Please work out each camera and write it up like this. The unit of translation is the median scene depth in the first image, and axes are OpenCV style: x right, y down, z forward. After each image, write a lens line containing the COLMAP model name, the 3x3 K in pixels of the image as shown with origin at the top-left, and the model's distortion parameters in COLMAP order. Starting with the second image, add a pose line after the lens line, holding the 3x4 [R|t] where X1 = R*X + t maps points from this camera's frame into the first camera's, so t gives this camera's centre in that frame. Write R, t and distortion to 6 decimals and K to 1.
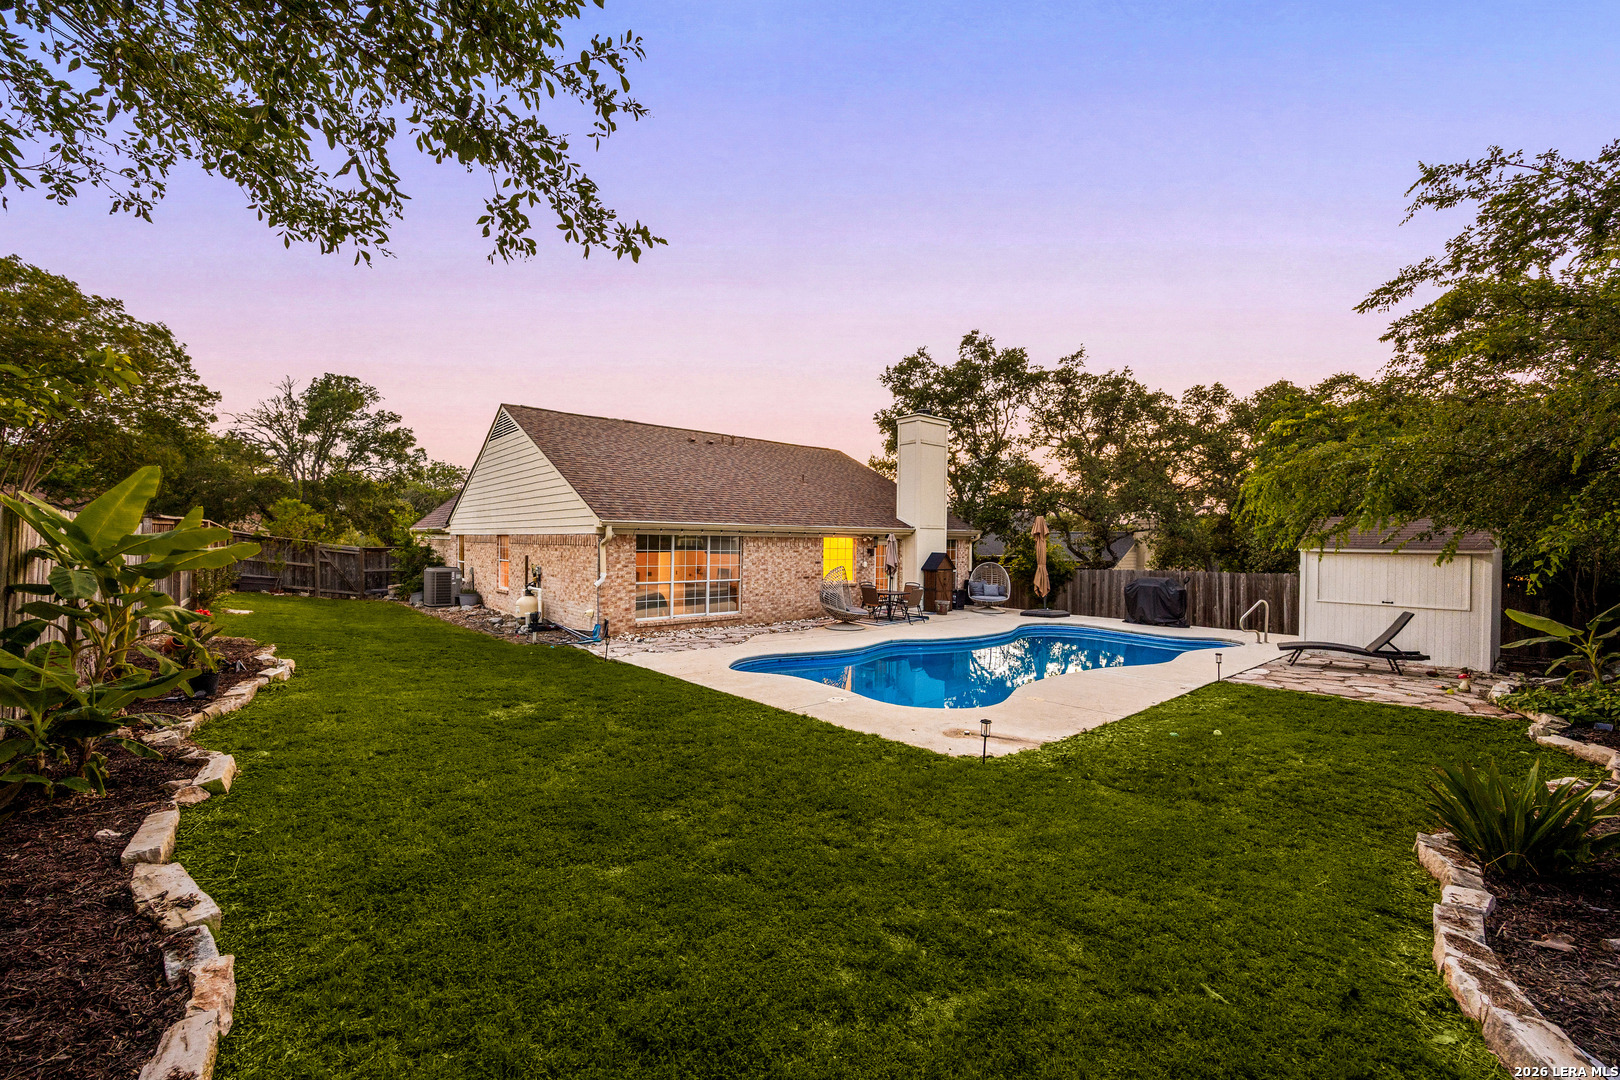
lens RADIAL K [[641.2, 0, 803.9], [0, 641.2, 553.4], [0, 0, 1]] dist [0.007737, 0.000073]
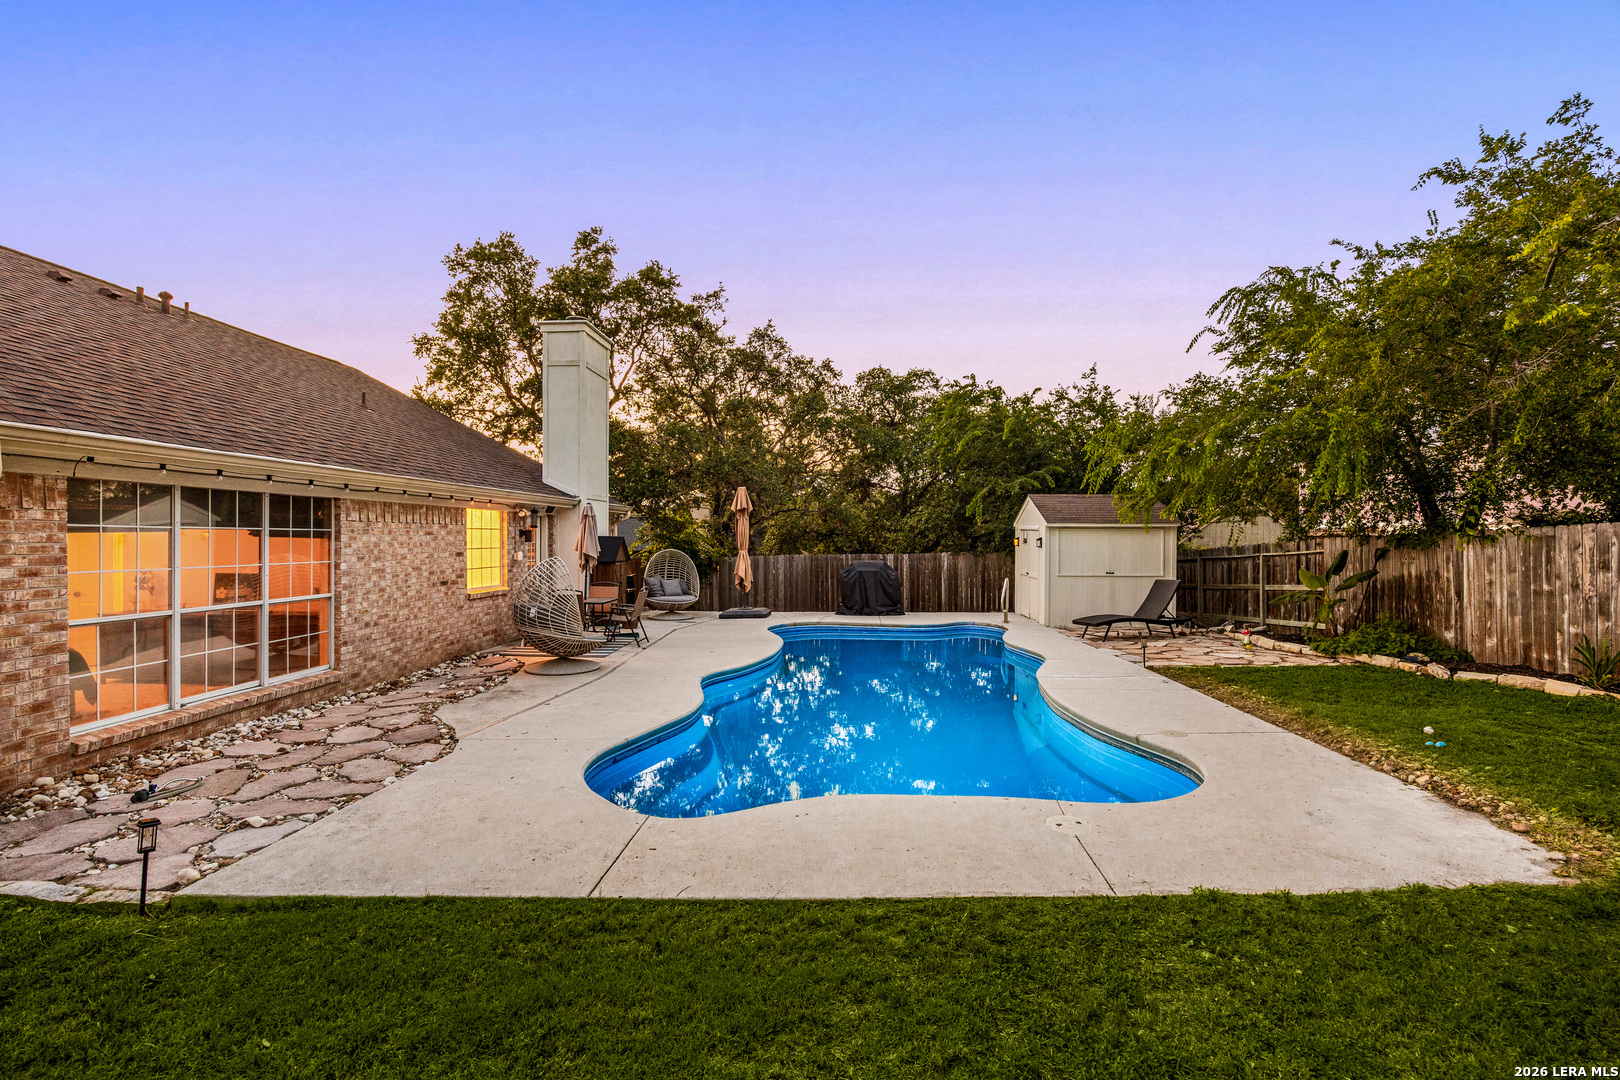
lens RADIAL K [[721.4, 0, 821.1], [0, 721.4, 543.8], [0, 0, 1]] dist [-0.011643, 0.000675]
pose [[0.678743, -0.015686, 0.734208, -0.218614], [0.018862, 0.999814, 0.003924, 0.009058], [-0.734133, 0.011185, 0.678913, 0.378370]]
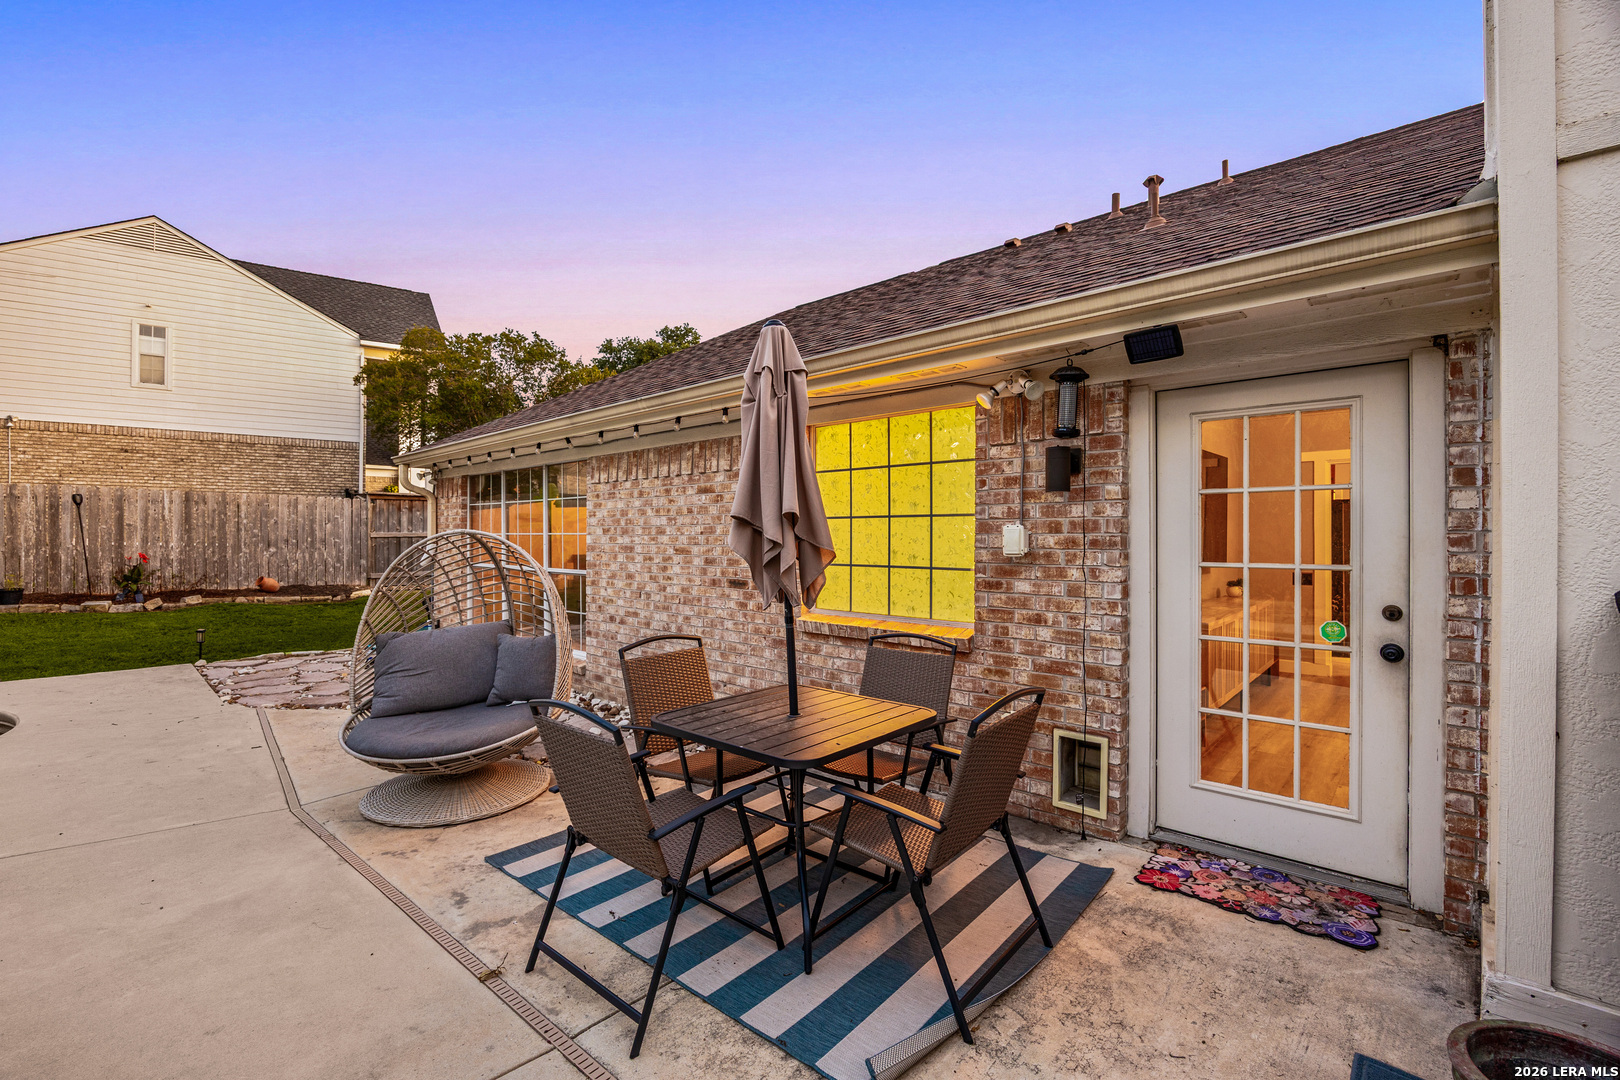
lens RADIAL K [[692.9, 0, 810.0], [0, 692.9, 540.0], [0, 0, 1]] dist [-0.018378, -0.000018]
pose [[0.125412, -0.006122, -0.992086, 0.300781], [-0.016758, 0.999825, -0.008288, 0.021053], [0.991963, 0.017665, 0.125288, 0.999491]]
